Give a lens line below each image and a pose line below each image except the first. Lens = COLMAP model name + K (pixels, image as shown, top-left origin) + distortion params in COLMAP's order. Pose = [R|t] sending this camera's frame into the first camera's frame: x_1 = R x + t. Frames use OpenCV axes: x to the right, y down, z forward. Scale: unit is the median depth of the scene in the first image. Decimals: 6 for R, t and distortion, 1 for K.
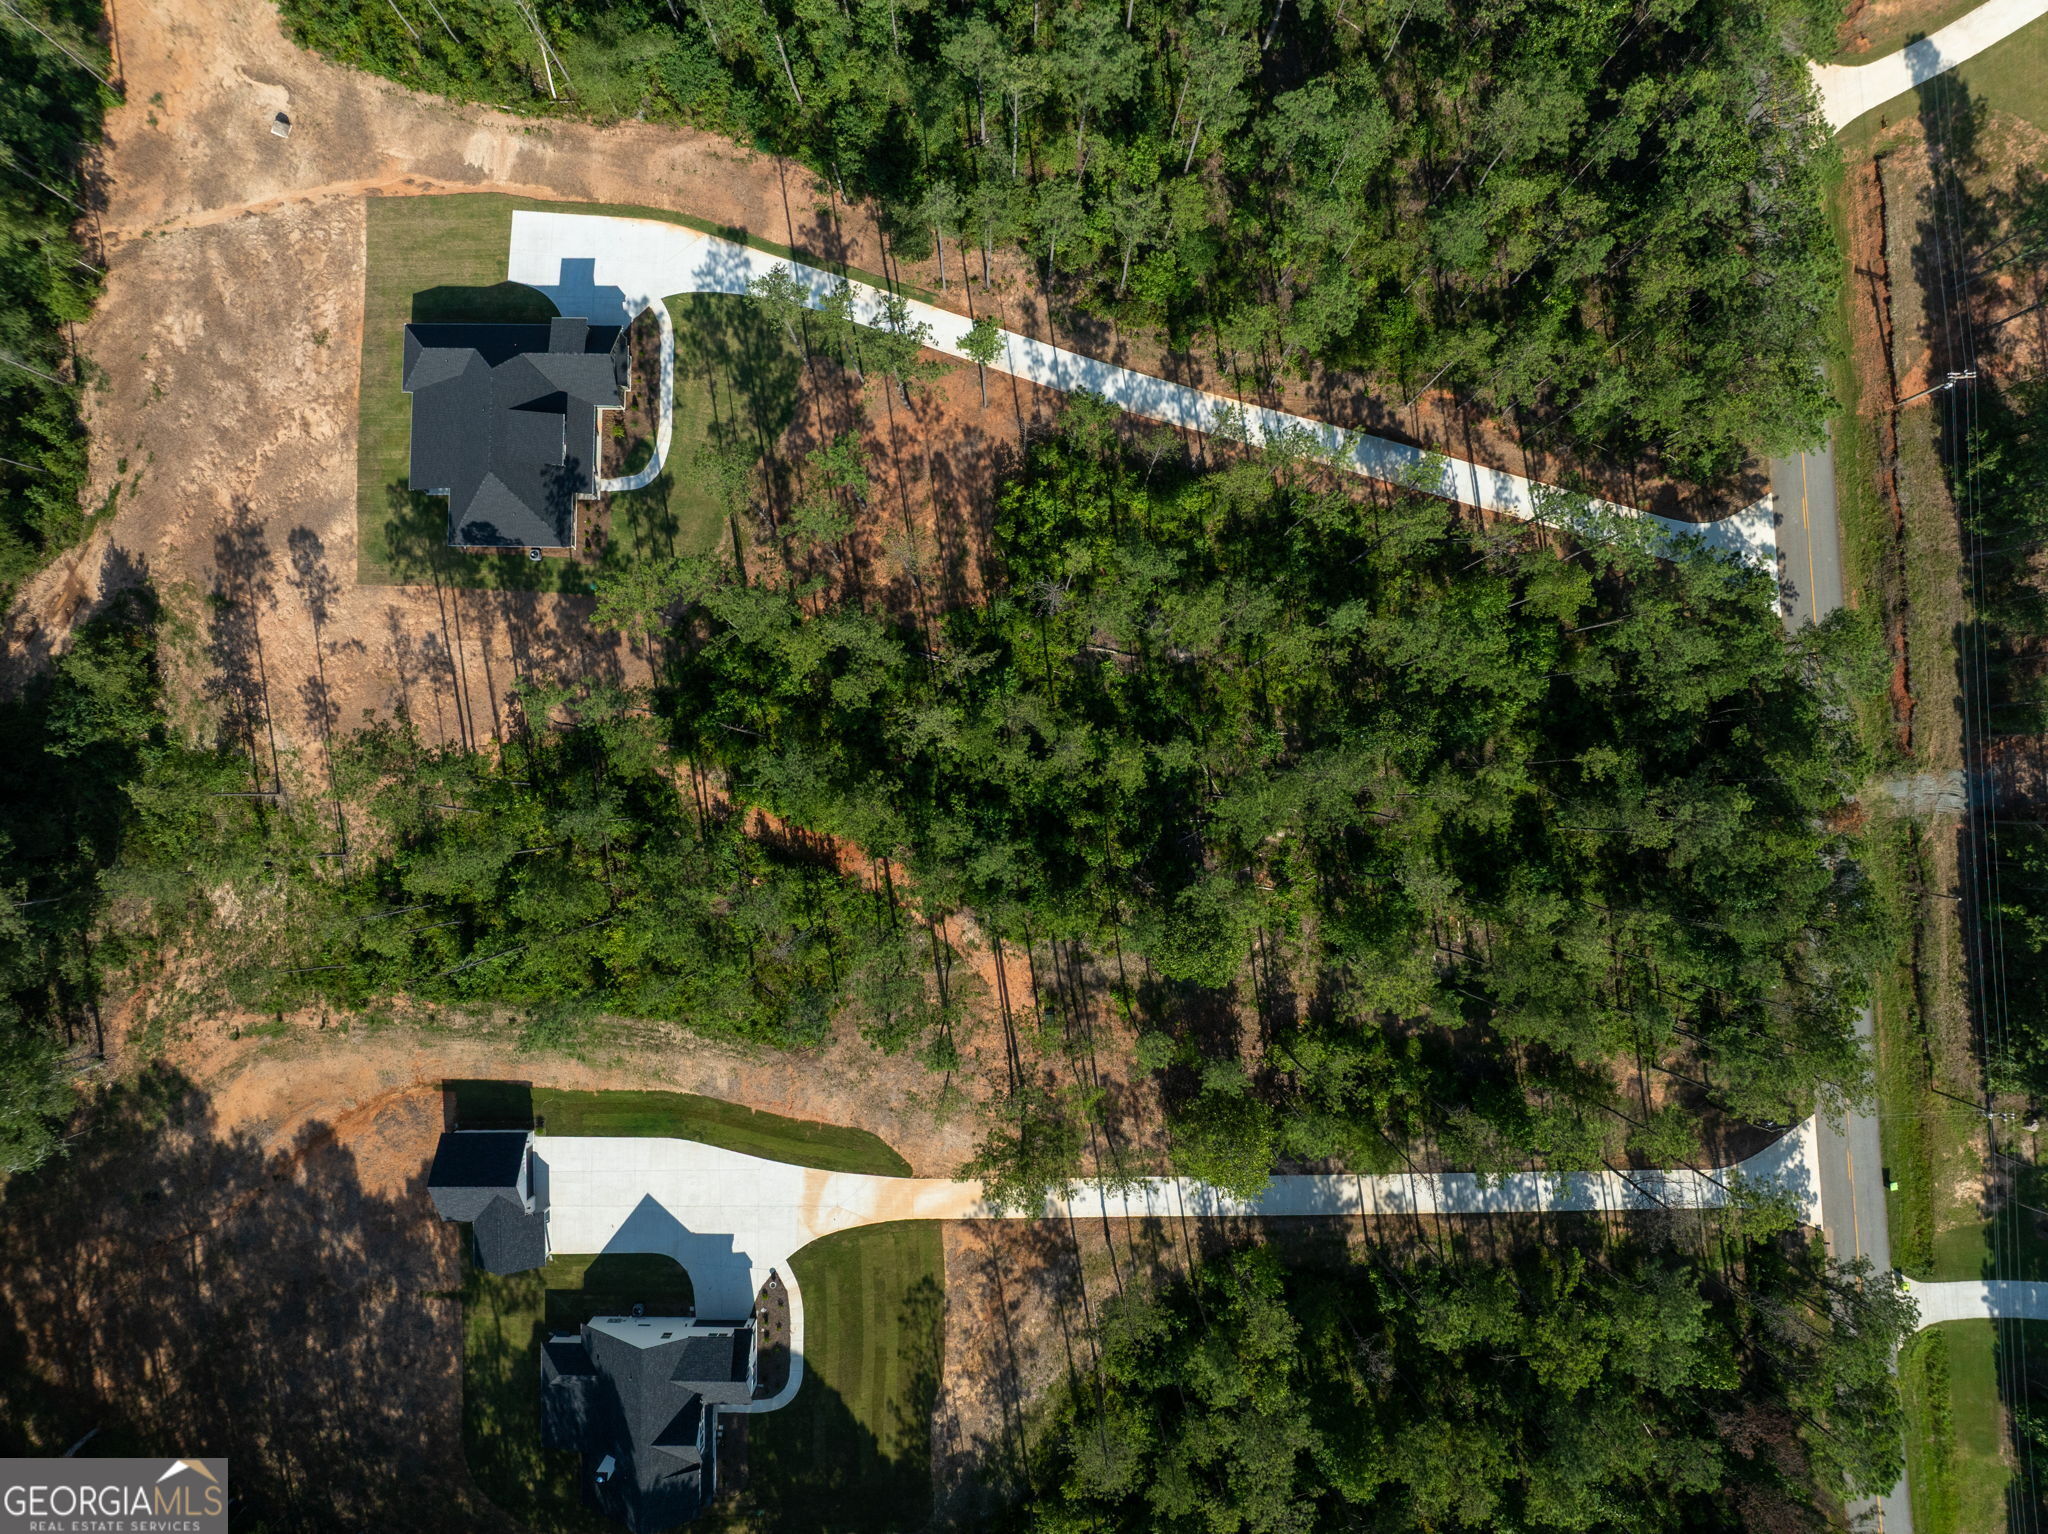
lens RADIAL K [[1433.8, 0, 956.8], [0, 1433.8, 695.3], [0, 0, 1]] dist [-0.055282, 0.027149]
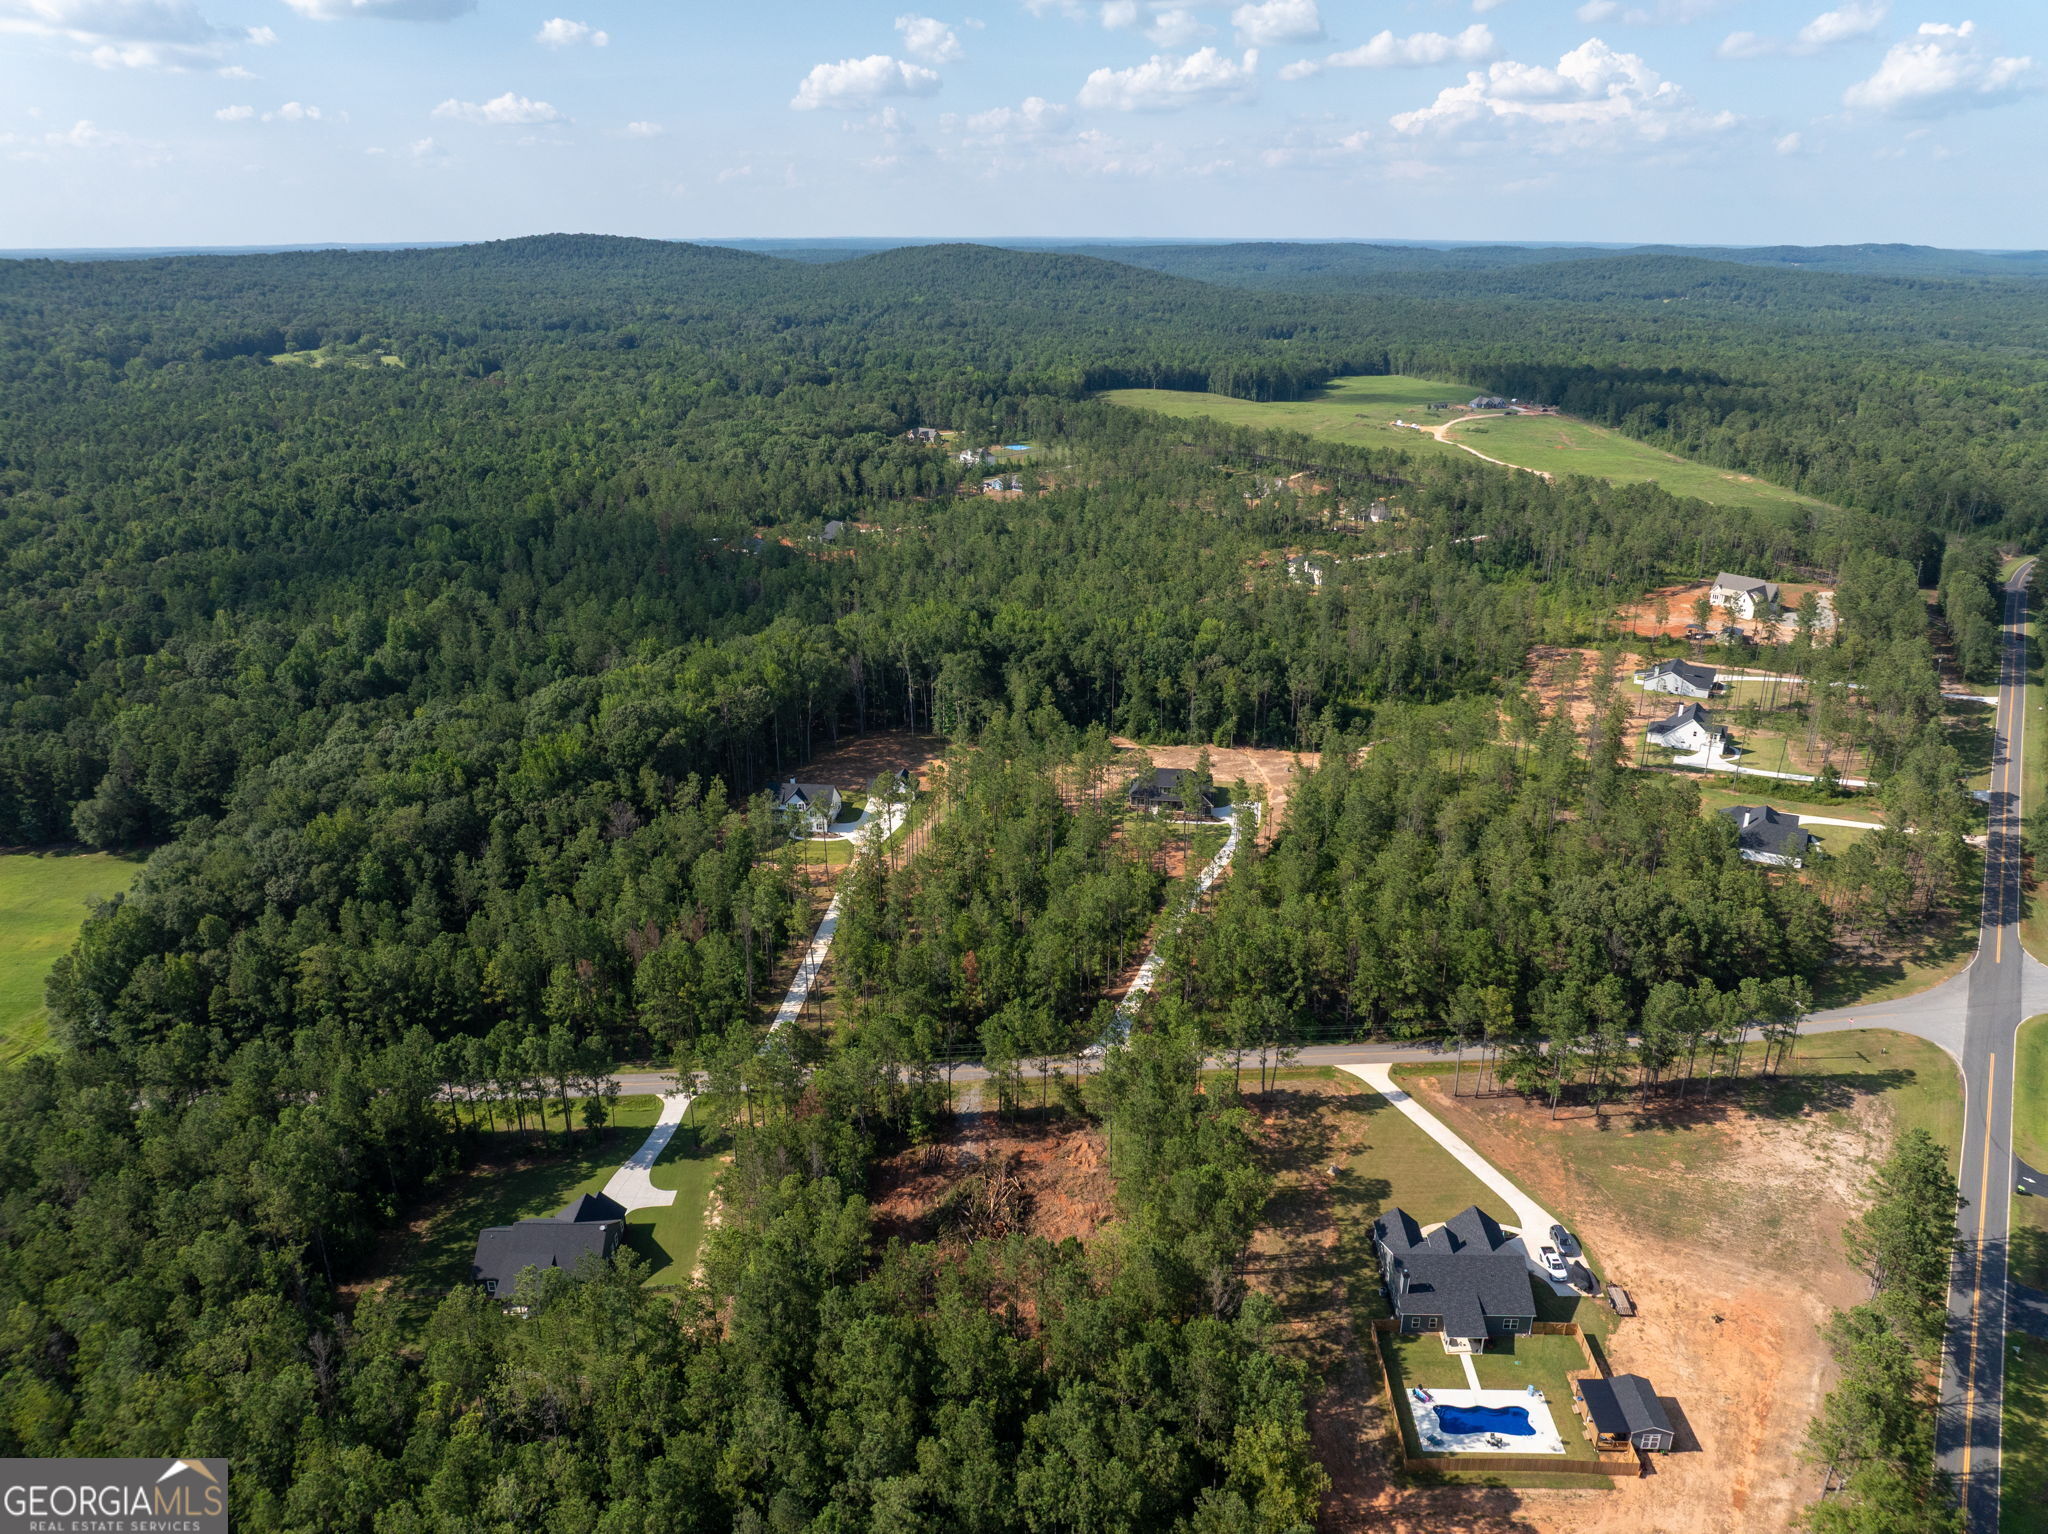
lens RADIAL K [[1433.8, 0, 1025.9], [0, 1433.8, 770.0], [0, 0, 1]] dist [-0.055282, 0.027149]
pose [[-0.094418, 0.351329, -0.931479, 2.189014], [-0.995285, -0.012439, 0.096194, -0.163276], [0.022209, 0.936169, 0.350847, 0.002380]]
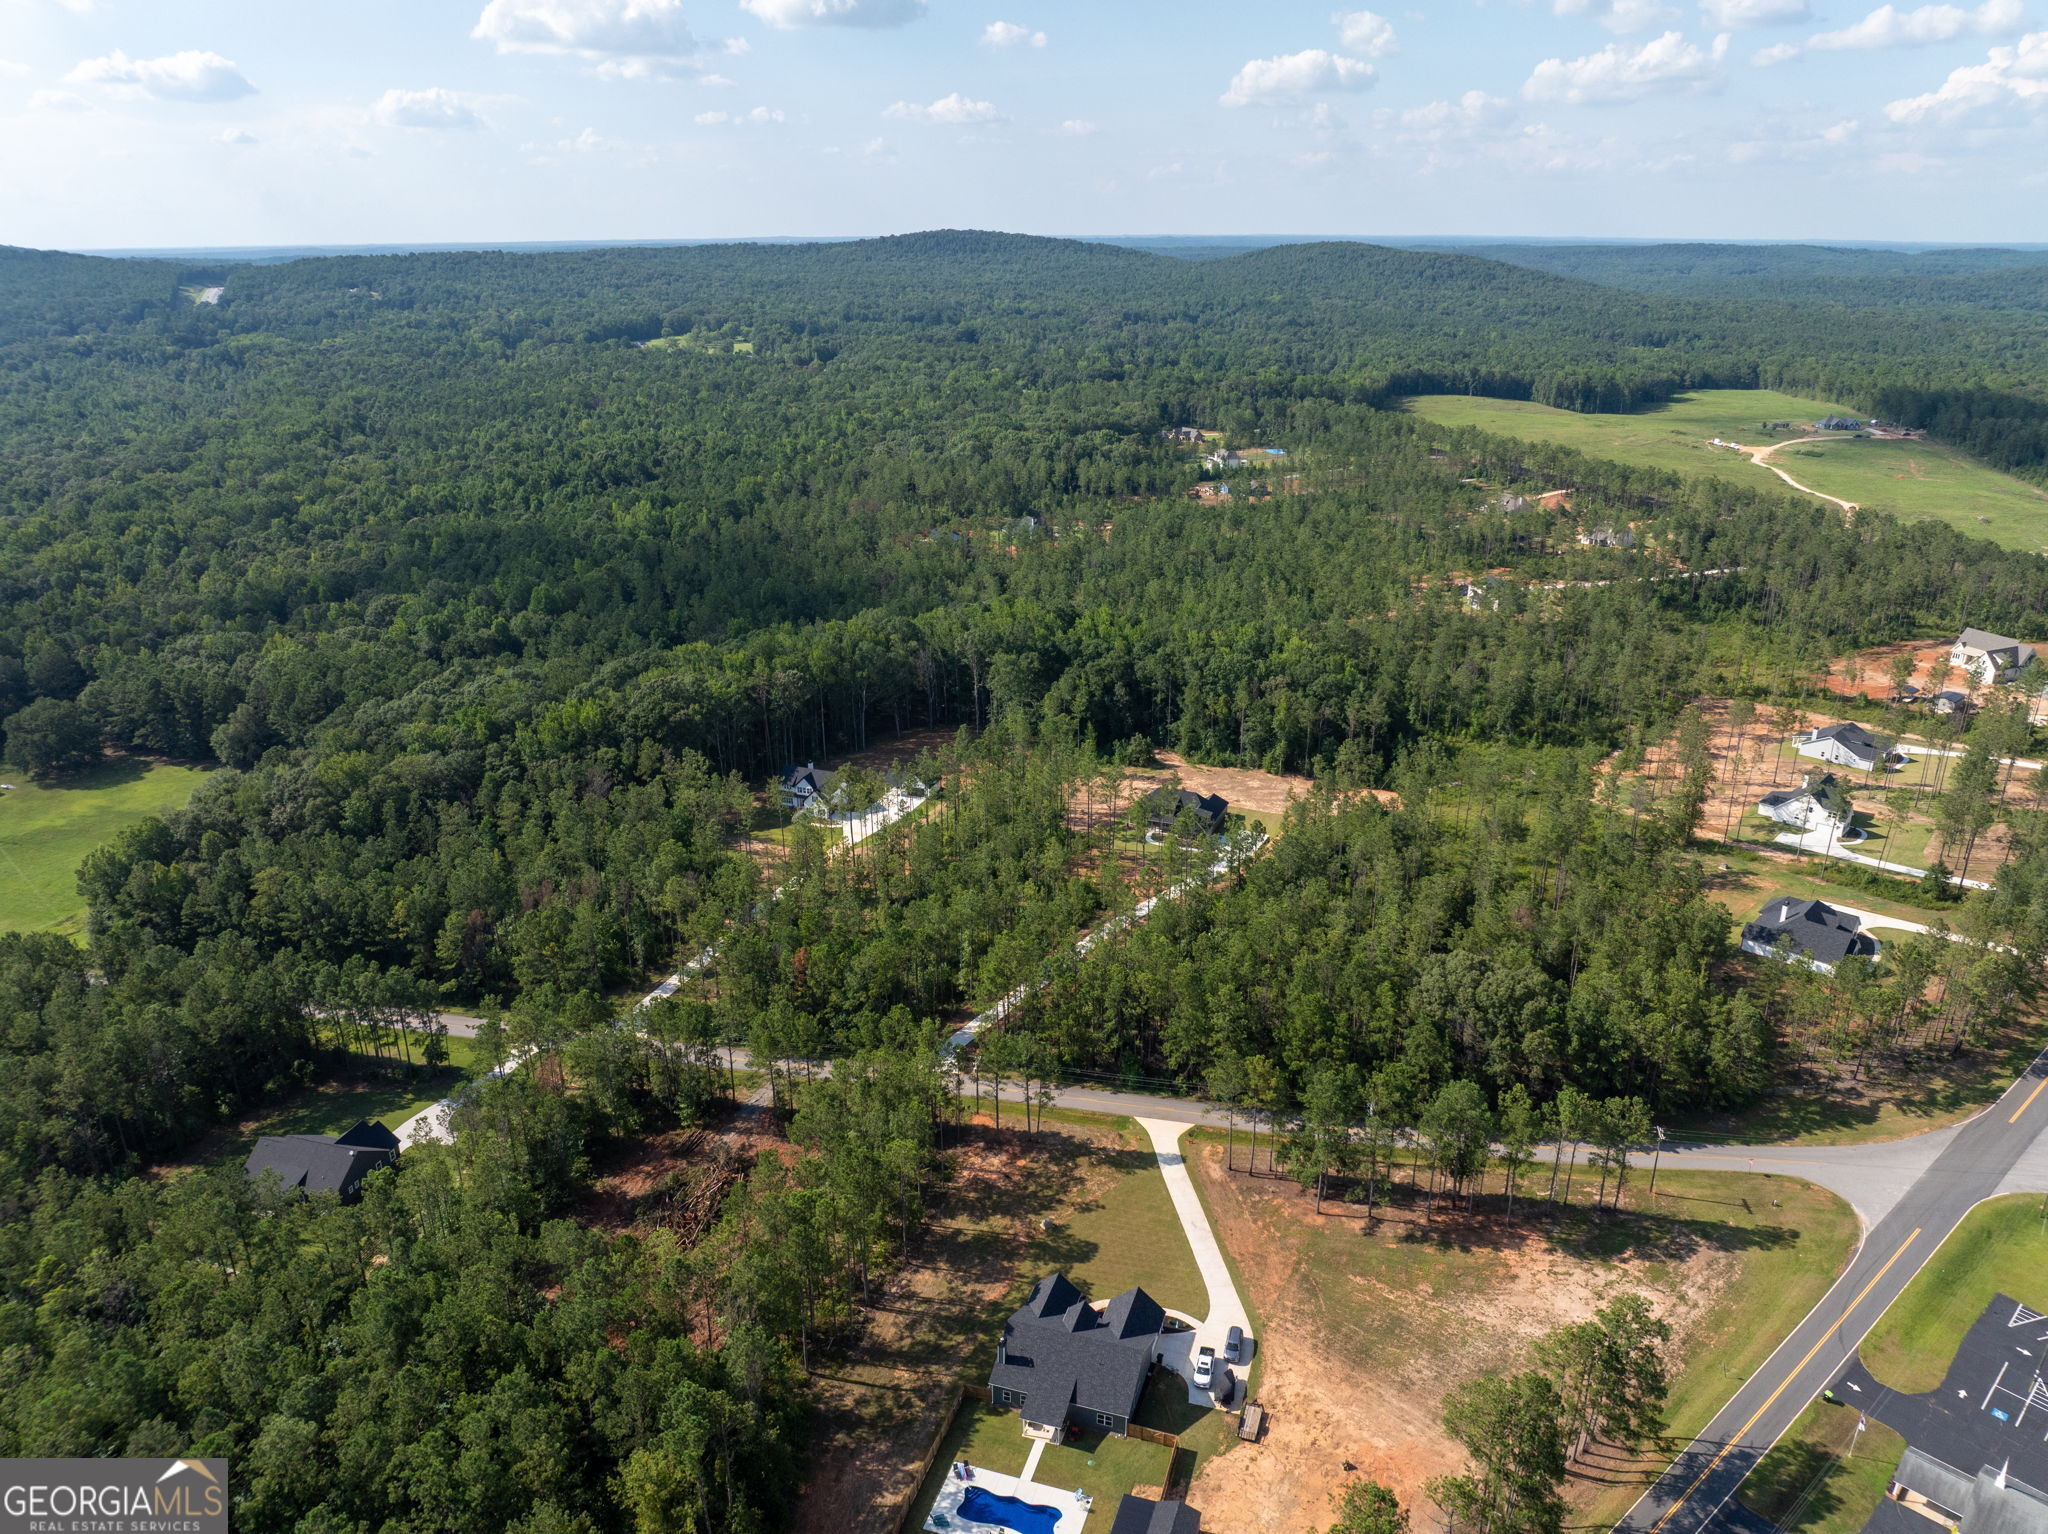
lens RADIAL K [[1433.8, 0, 1025.3], [0, 1433.8, 774.3], [0, 0, 1]] dist [-0.055282, 0.027149]
pose [[-0.363682, 0.333285, -0.869860, 1.988190], [-0.931221, -0.106293, 0.348611, -0.808829], [0.023727, 0.936815, 0.349019, 0.018831]]
